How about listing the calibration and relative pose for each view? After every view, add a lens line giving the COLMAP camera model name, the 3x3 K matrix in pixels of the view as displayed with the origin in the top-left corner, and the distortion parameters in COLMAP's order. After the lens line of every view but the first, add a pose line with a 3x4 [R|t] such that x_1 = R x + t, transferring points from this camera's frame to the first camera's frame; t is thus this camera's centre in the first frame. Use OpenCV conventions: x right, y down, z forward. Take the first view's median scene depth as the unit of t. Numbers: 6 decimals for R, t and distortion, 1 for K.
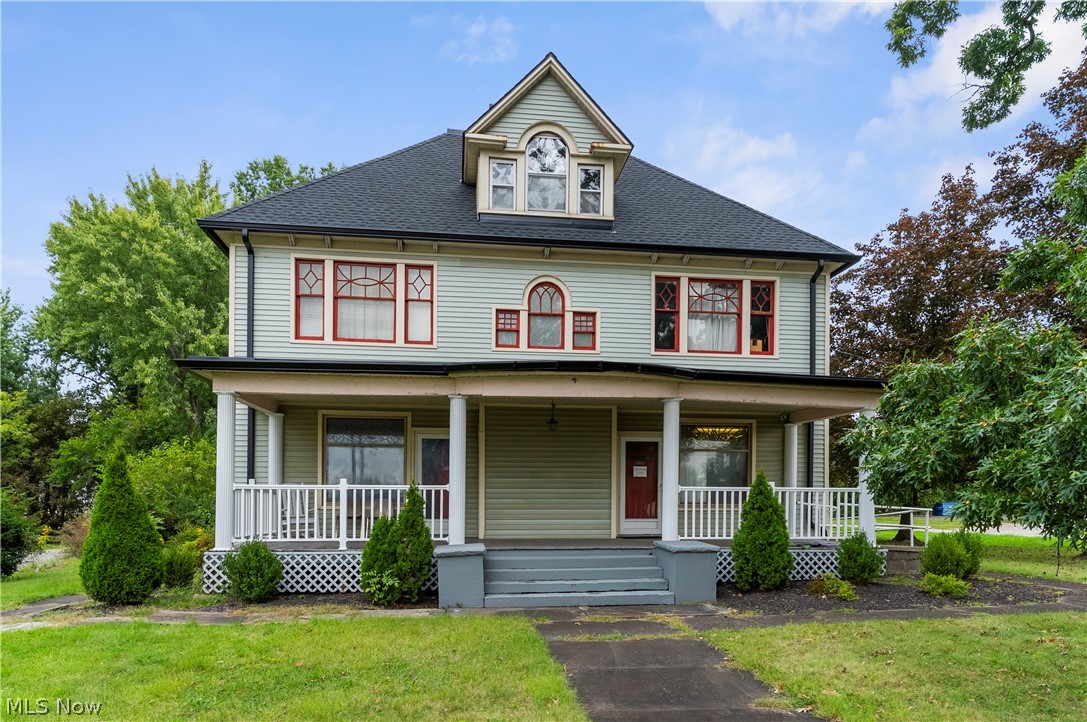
lens RADIAL K [[631.2, 0, 534.9], [0, 631.2, 479.9], [0, 0, 1]] dist [-0.002696, -0.001285]
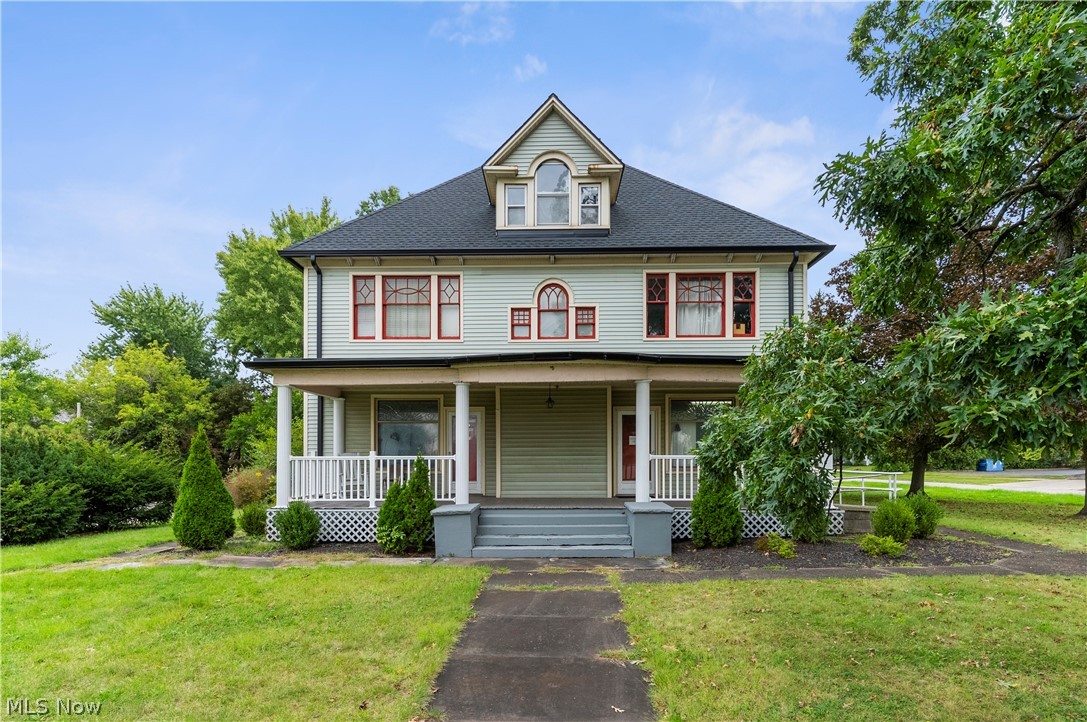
lens RADIAL K [[528.0, 0, 538.3], [0, 528.0, 434.3], [0, 0, 1]] dist [0.002186, -0.002015]
pose [[0.990099, -0.011780, -0.139874, 0.132759], [0.010093, 0.999868, -0.012765, -0.014518], [0.140006, 0.011227, 0.990087, 0.003517]]
